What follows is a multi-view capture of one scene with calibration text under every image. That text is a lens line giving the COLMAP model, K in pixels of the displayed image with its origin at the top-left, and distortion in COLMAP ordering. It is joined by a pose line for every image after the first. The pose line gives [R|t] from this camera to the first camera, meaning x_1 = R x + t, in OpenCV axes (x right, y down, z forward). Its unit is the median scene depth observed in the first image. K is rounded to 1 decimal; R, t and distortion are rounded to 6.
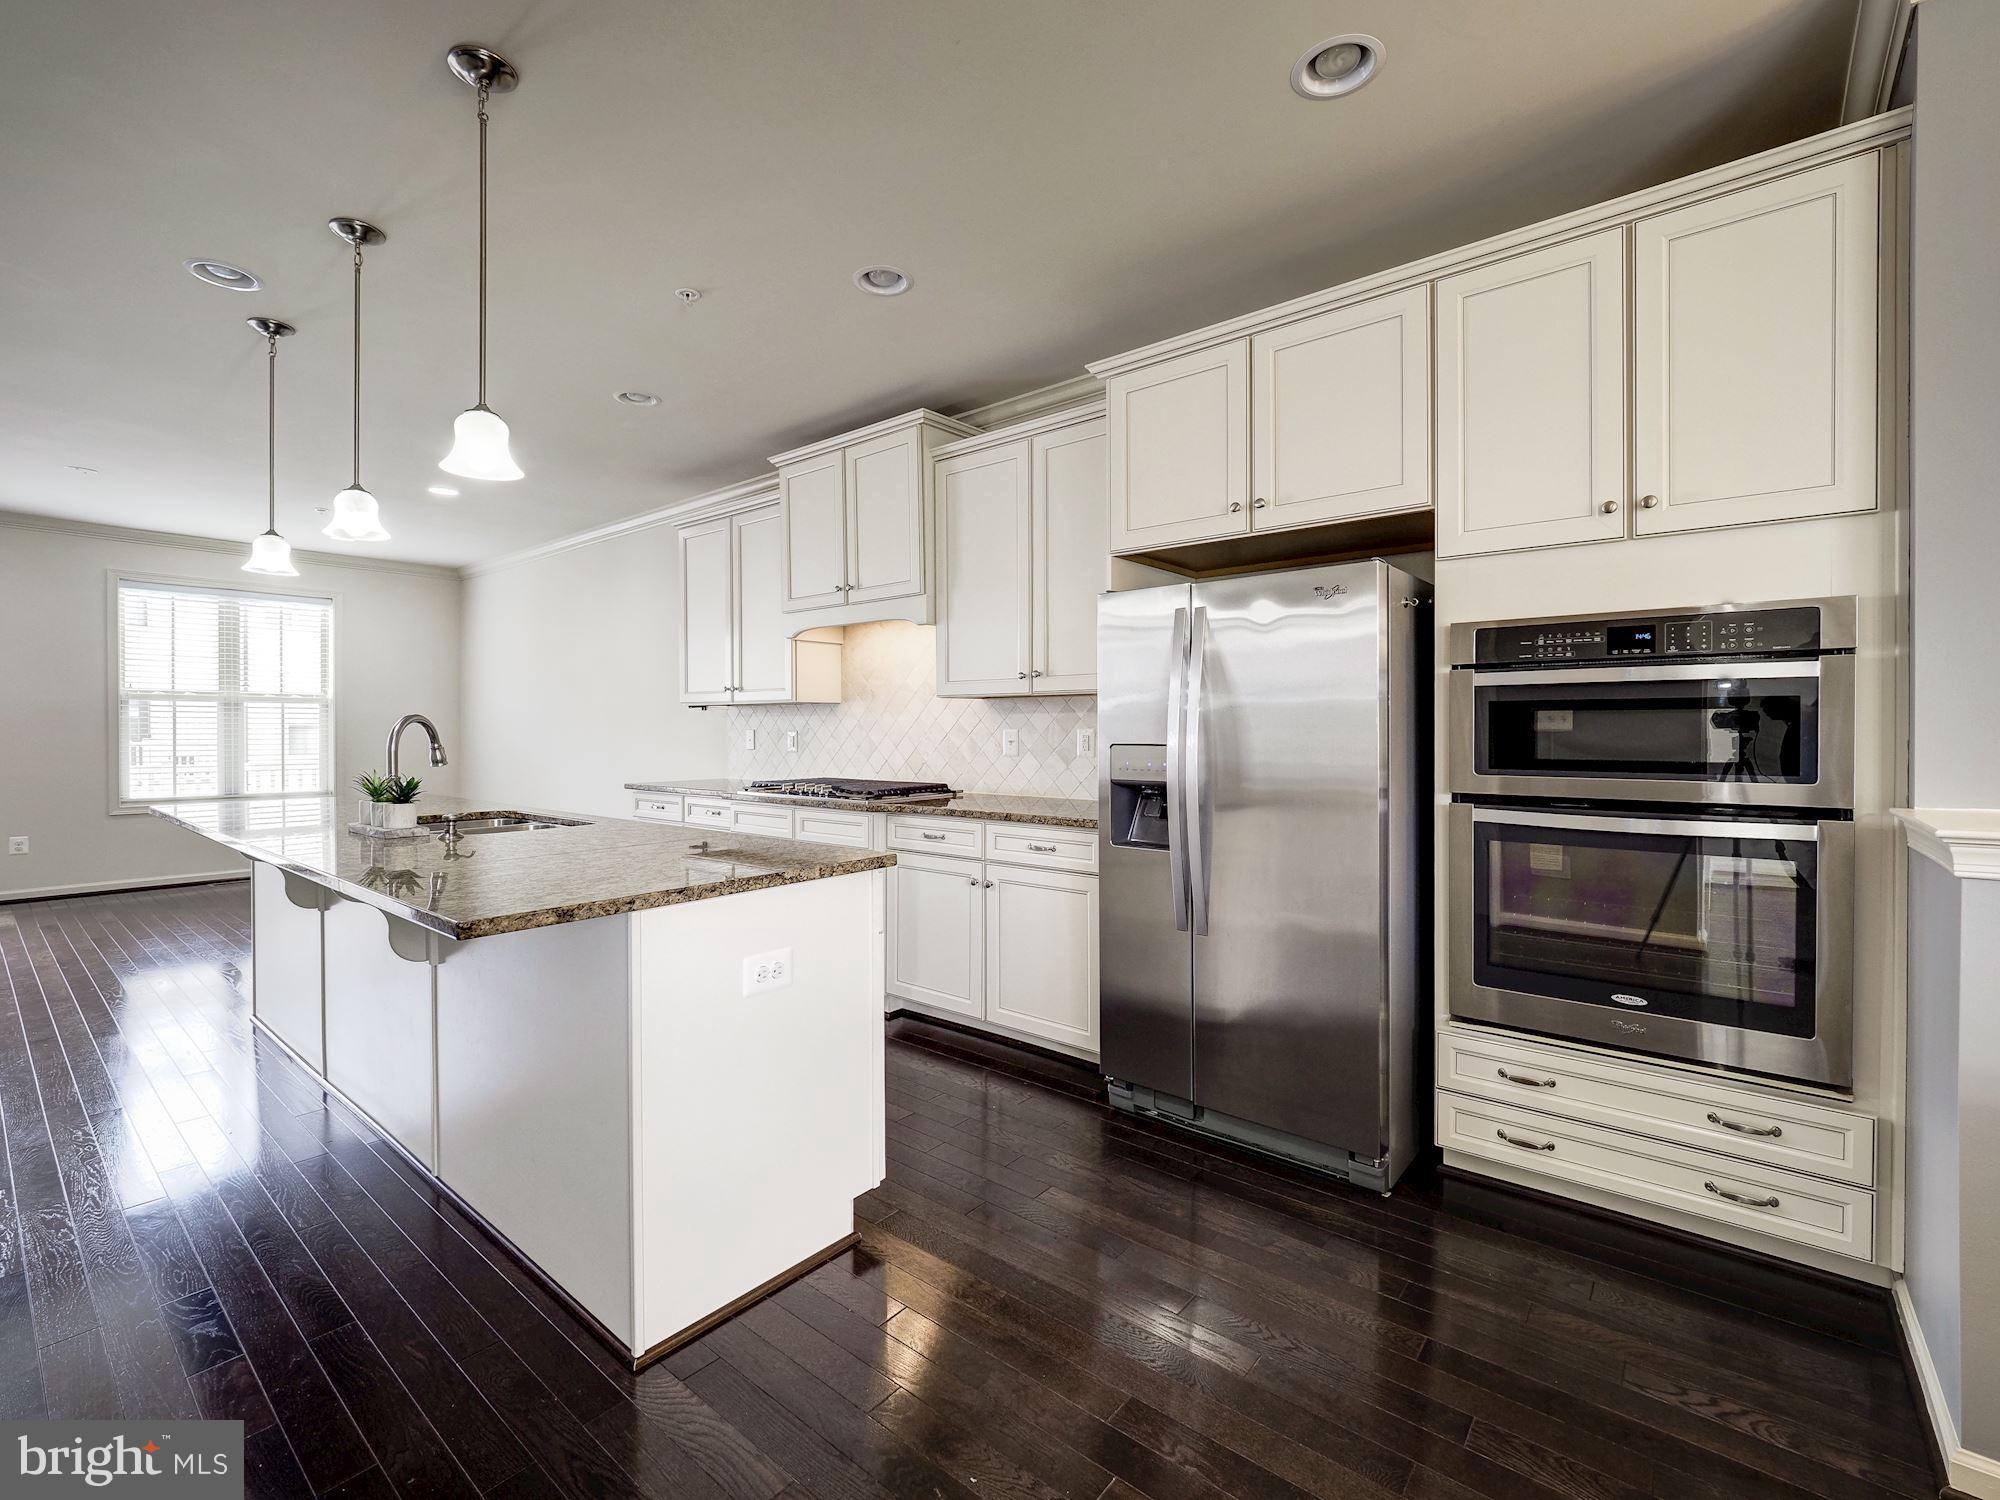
lens RADIAL K [[811.0, 0, 998.1], [0, 811.0, 736.8], [0, 0, 1]] dist [0.001418, 0.000067]
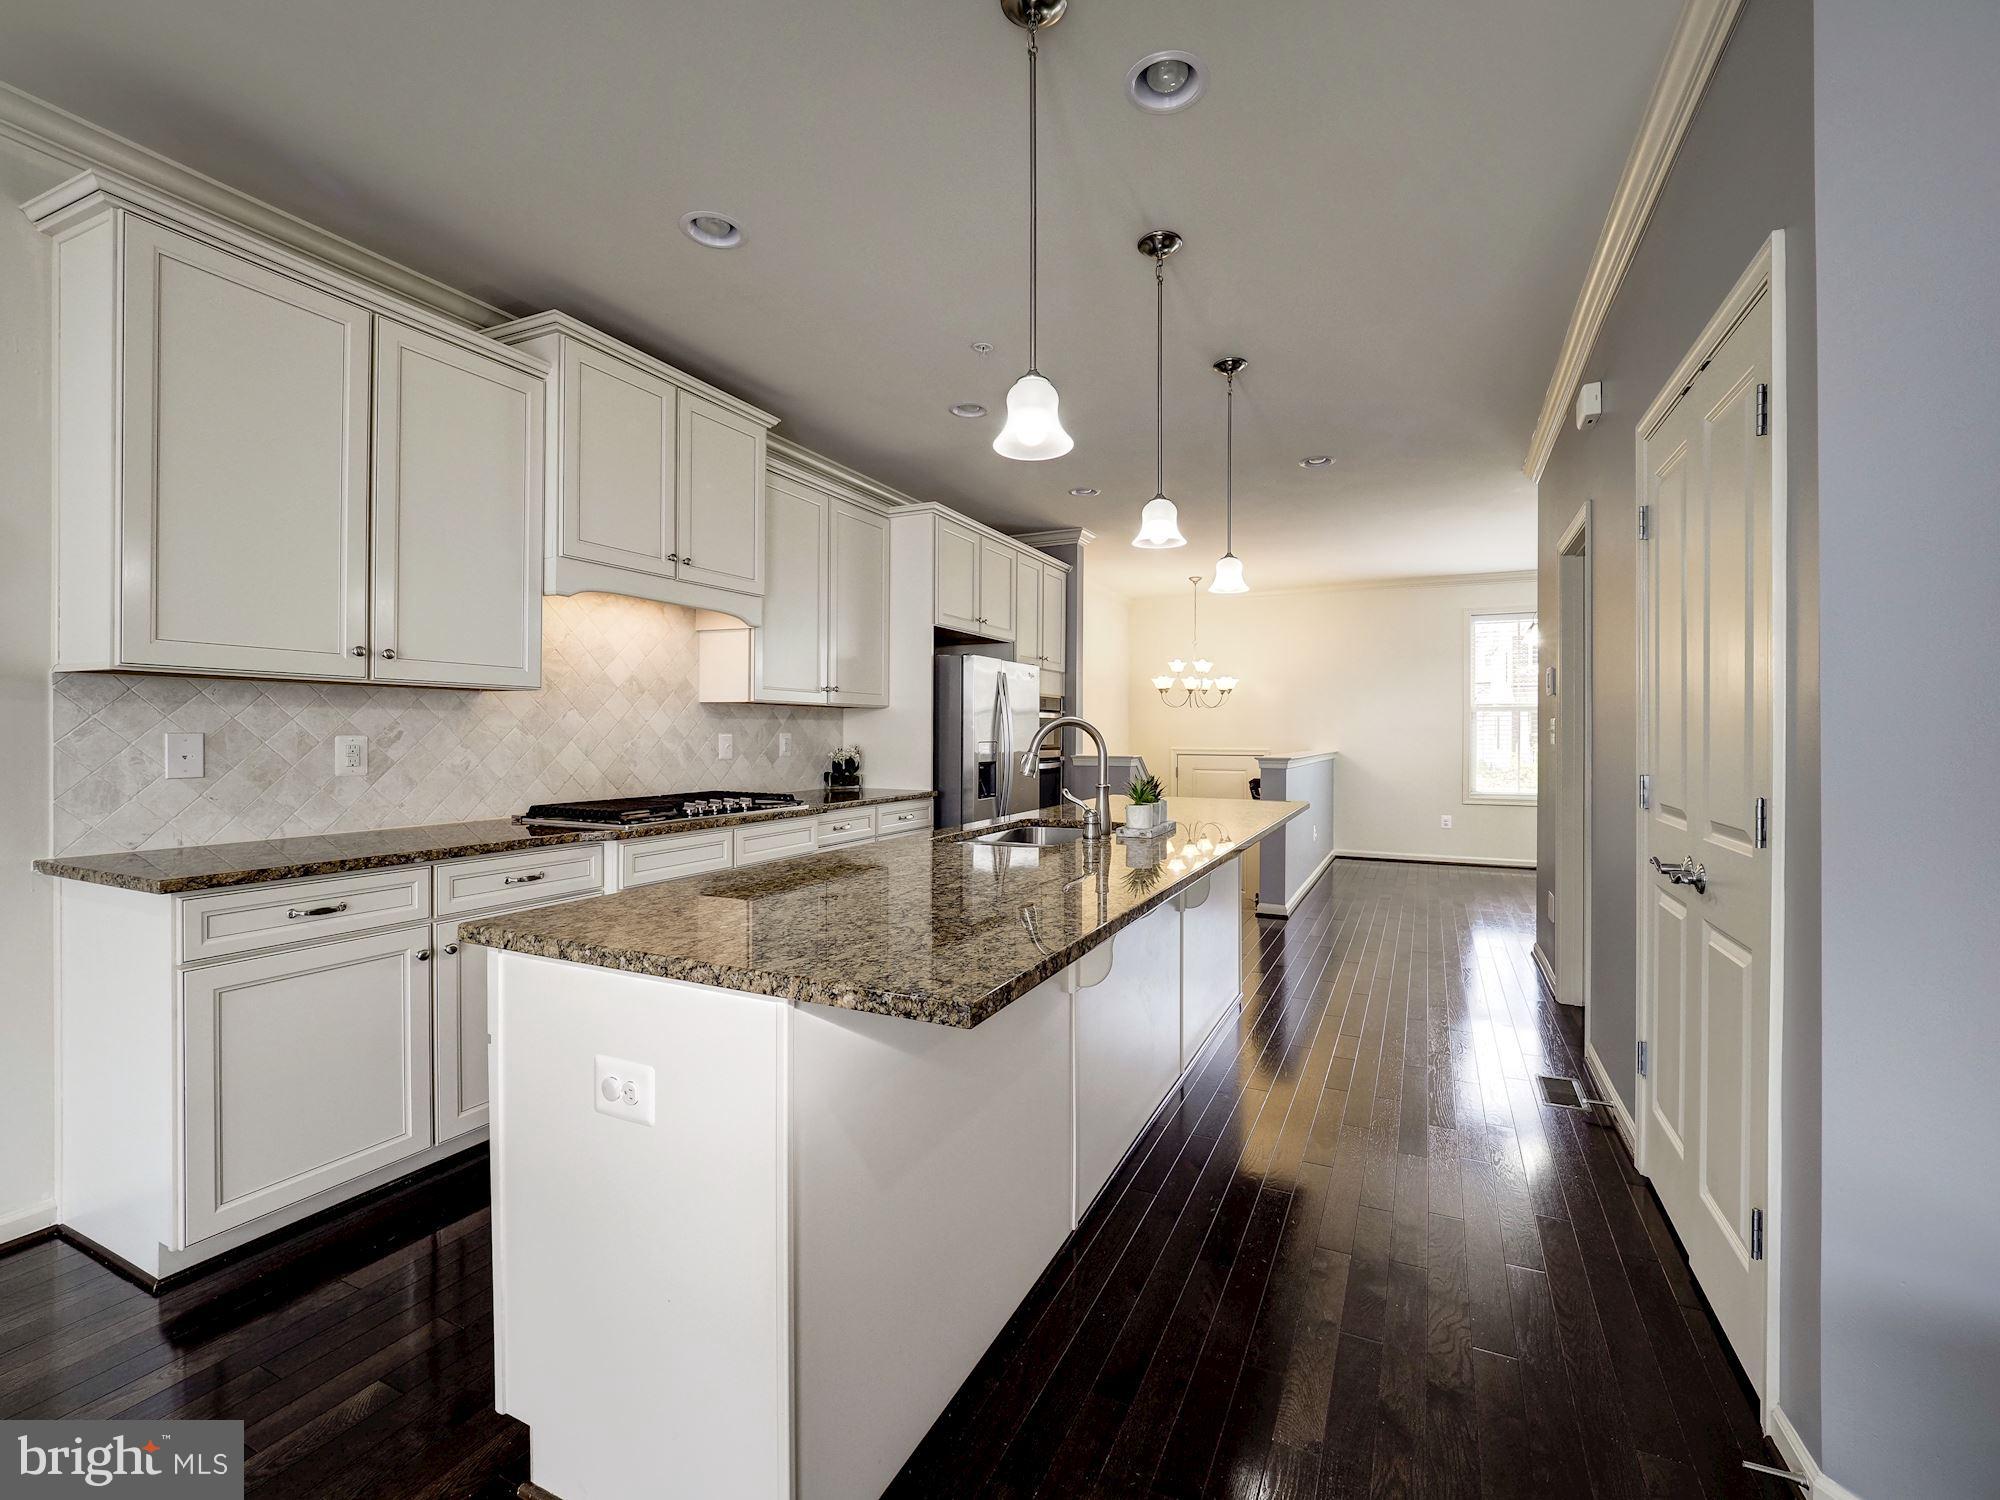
lens RADIAL K [[895.4, 0, 1002.2], [0, 895.4, 729.0], [0, 0, 1]] dist [-0.000157, -0.000060]
pose [[-0.211282, 0.004942, 0.977413, -1.002236], [0.006537, 0.999972, -0.003643, -0.007311], [-0.977403, 0.005620, -0.211309, 0.773647]]
